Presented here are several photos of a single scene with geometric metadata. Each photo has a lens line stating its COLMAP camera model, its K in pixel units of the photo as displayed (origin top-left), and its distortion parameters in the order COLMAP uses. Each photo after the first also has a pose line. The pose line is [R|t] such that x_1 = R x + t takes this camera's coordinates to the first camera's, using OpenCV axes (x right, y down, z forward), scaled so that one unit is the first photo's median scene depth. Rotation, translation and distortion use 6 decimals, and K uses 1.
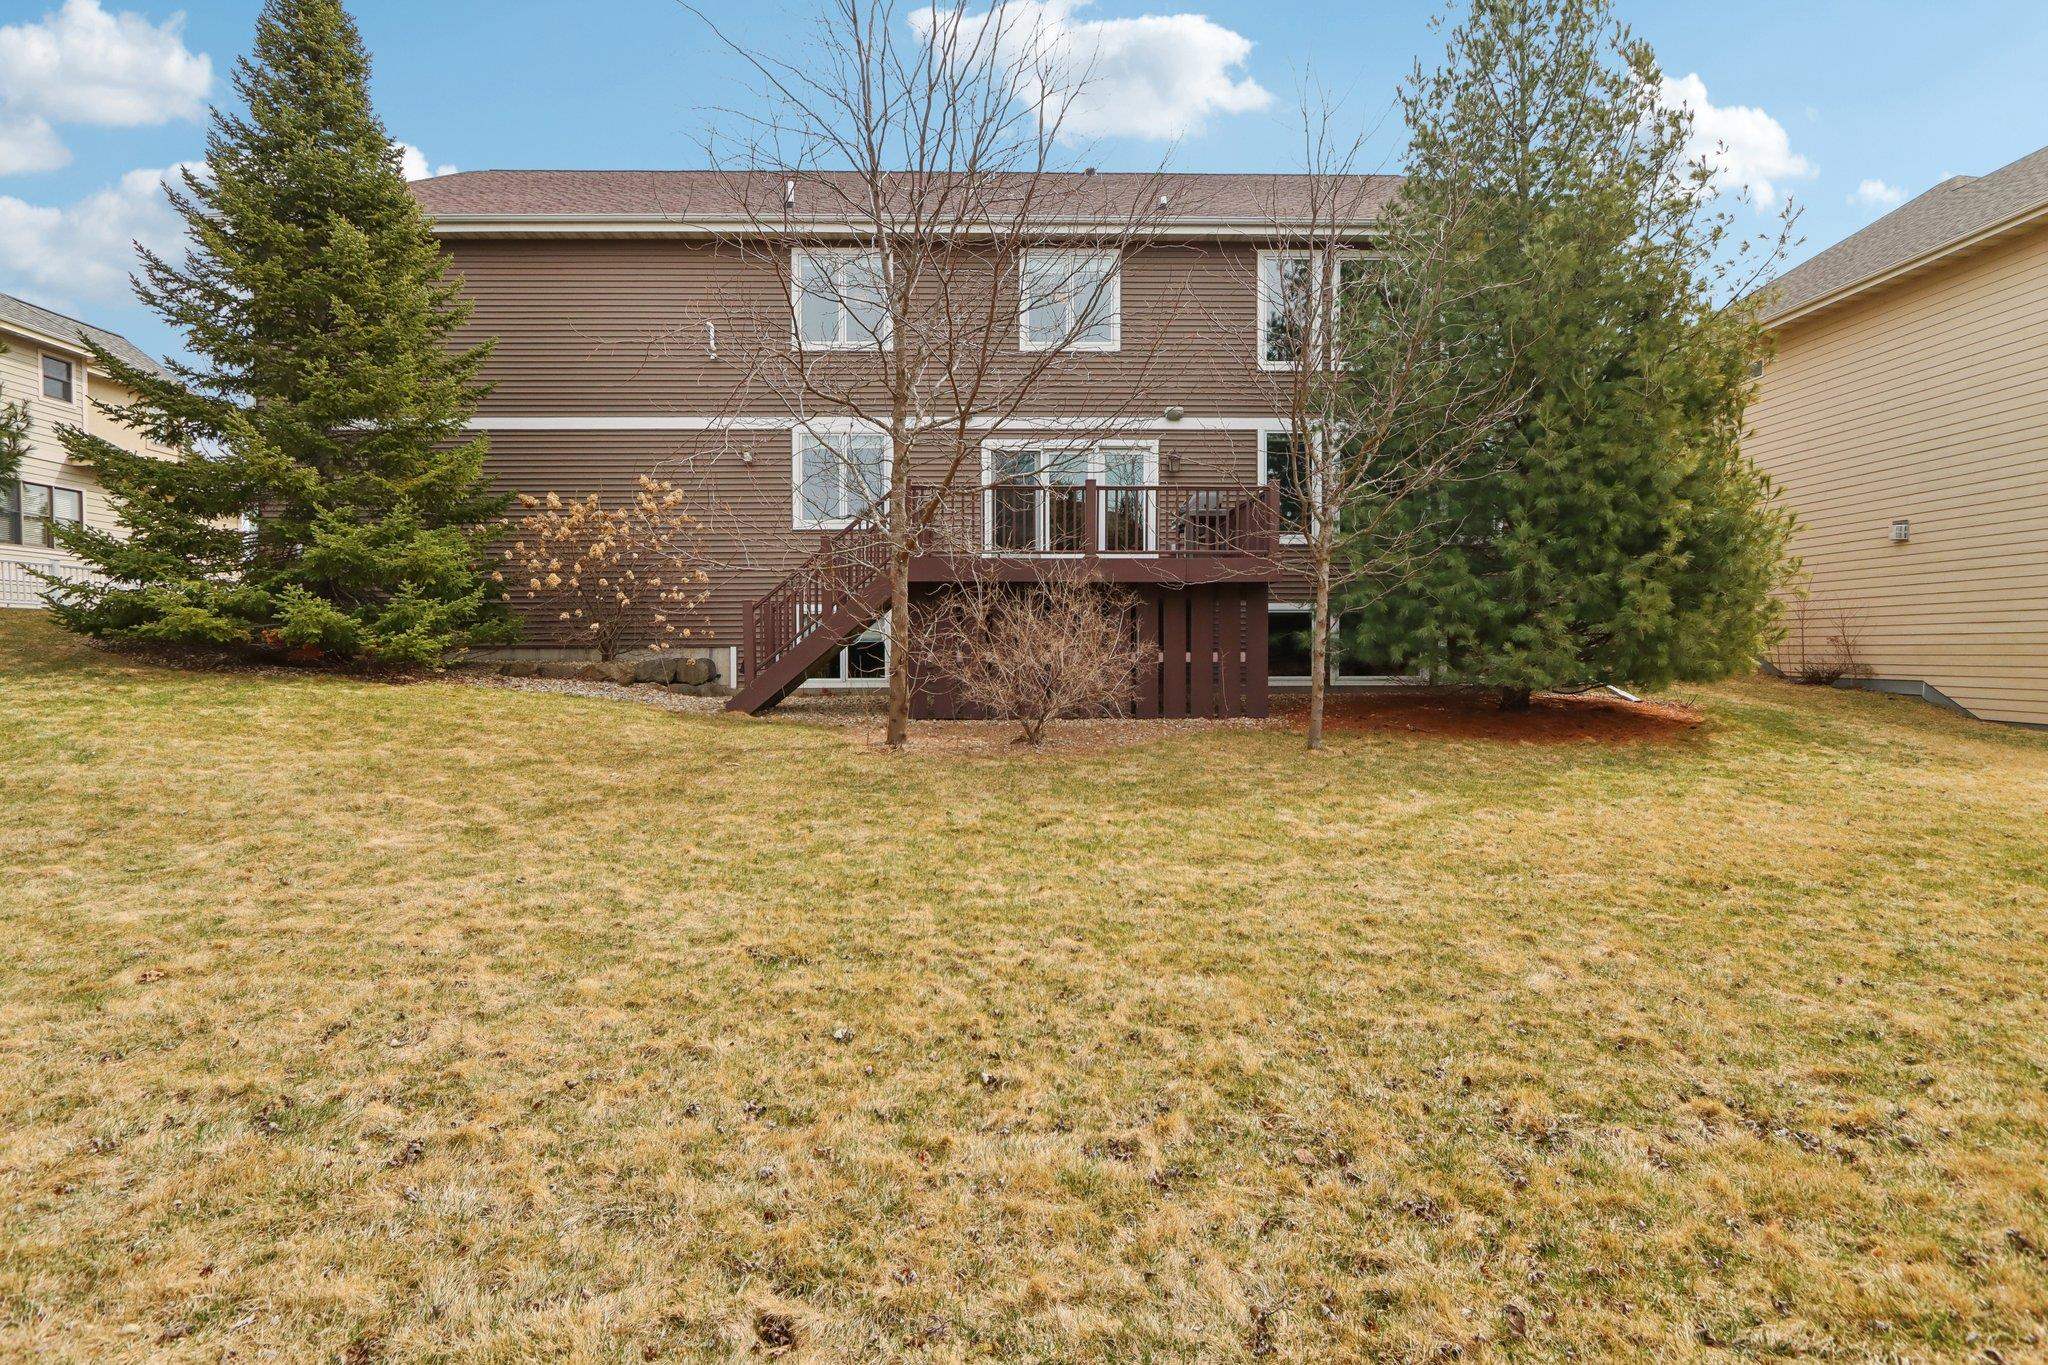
lens RADIAL K [[936.5, 0, 1024.0], [0, 936.5, 682.5], [0, 0, 1]] dist [-0.002244, -0.000129]
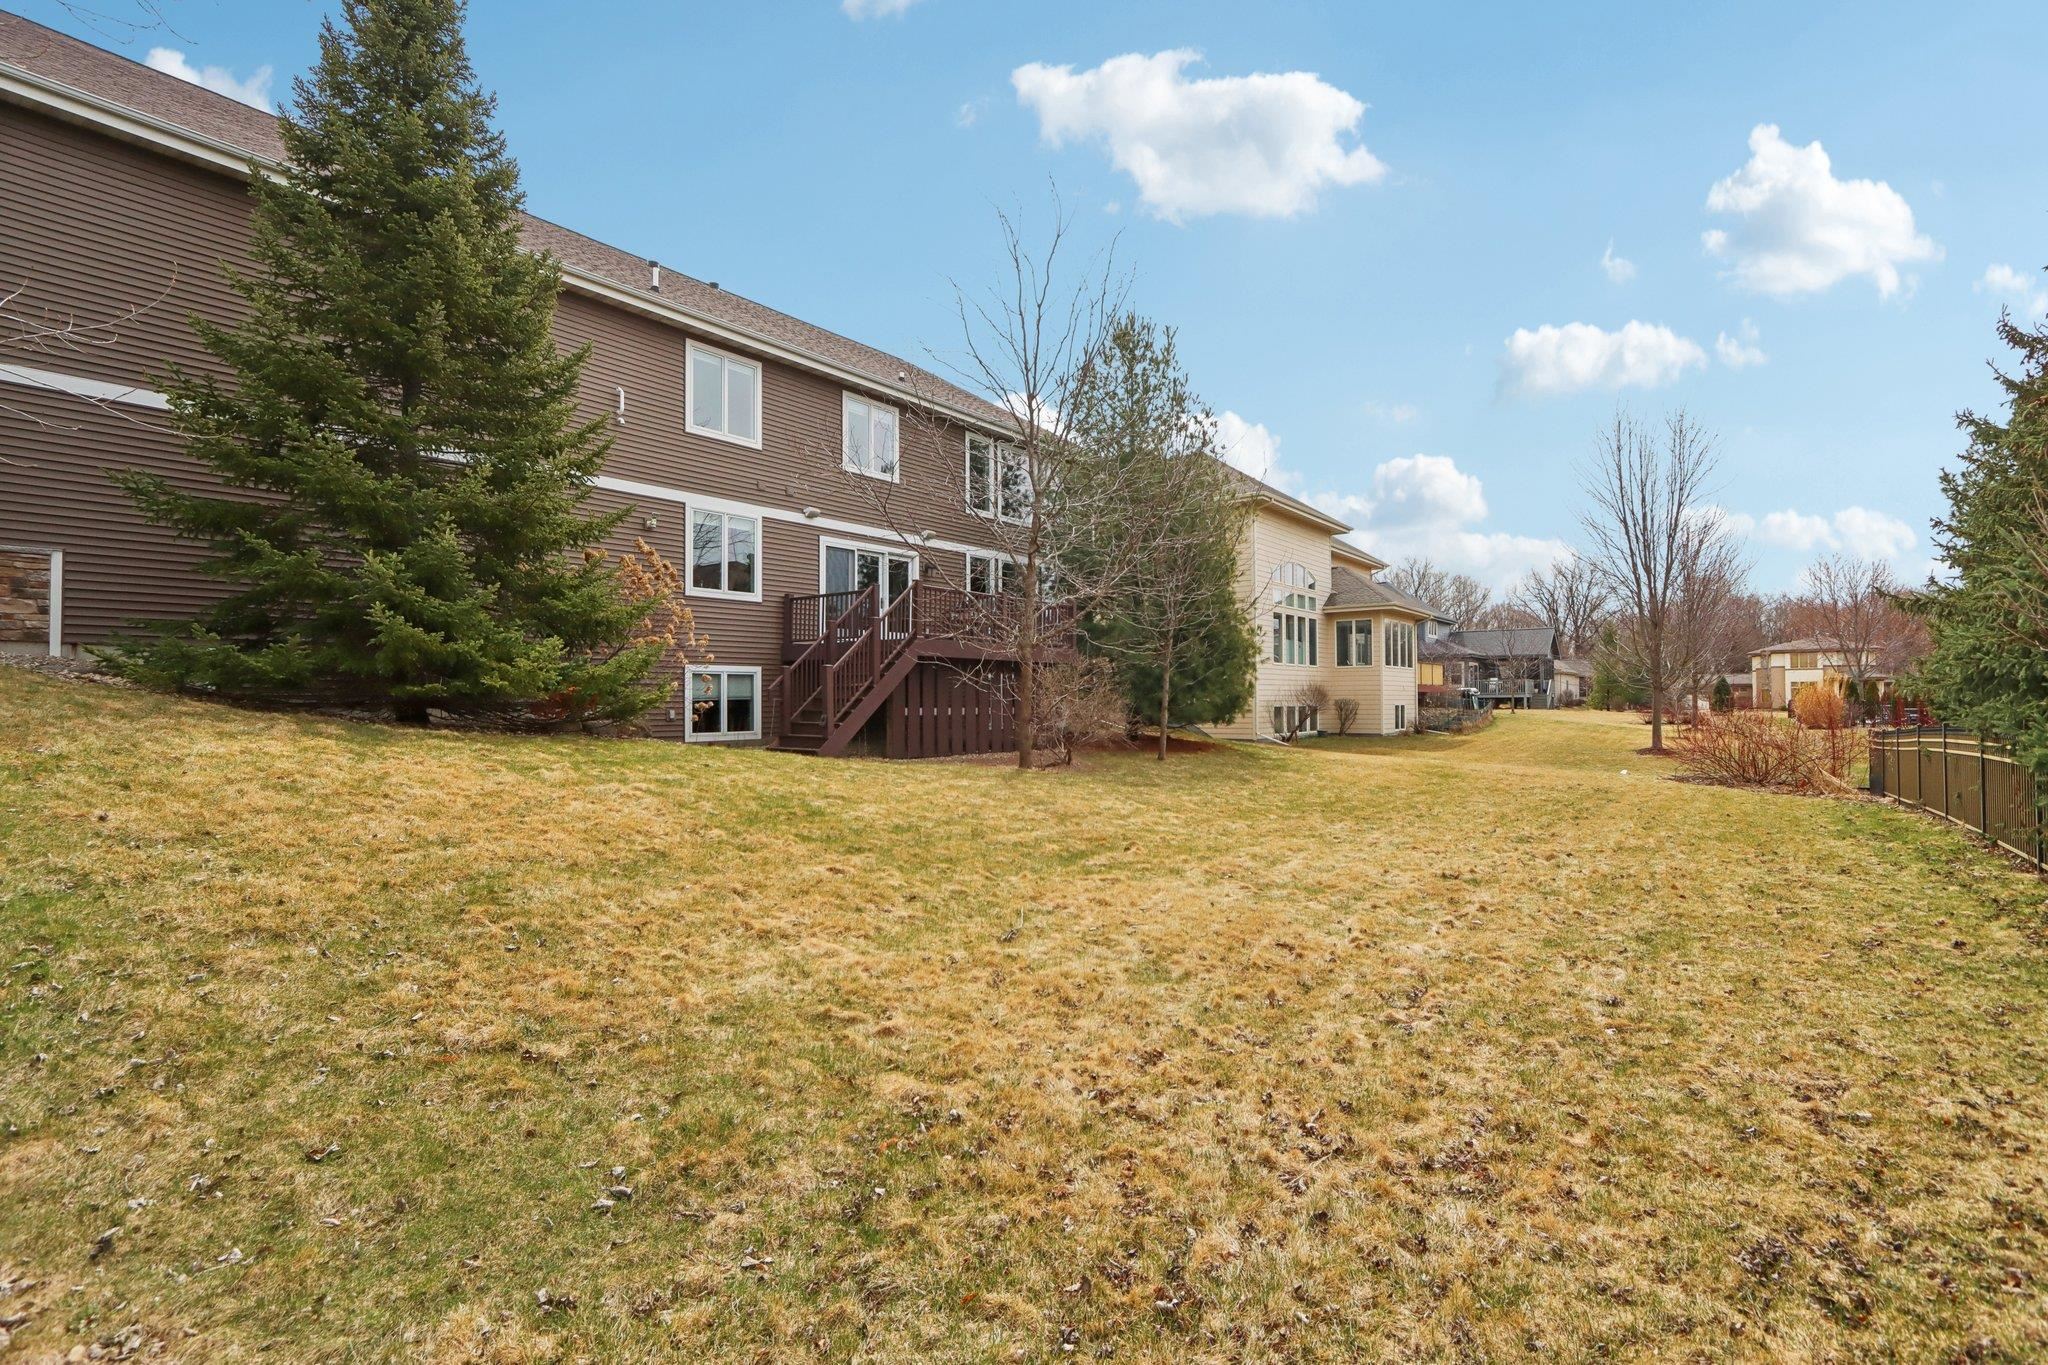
lens RADIAL K [[990.3, 0, 1024.0], [0, 990.3, 682.5], [0, 0, 1]] dist [-0.001717, -0.000235]
pose [[0.616384, 0.018331, 0.787232, -0.896913], [0.025101, 0.998764, -0.042909, -0.003821], [-0.787045, 0.046208, 0.615162, -0.001038]]
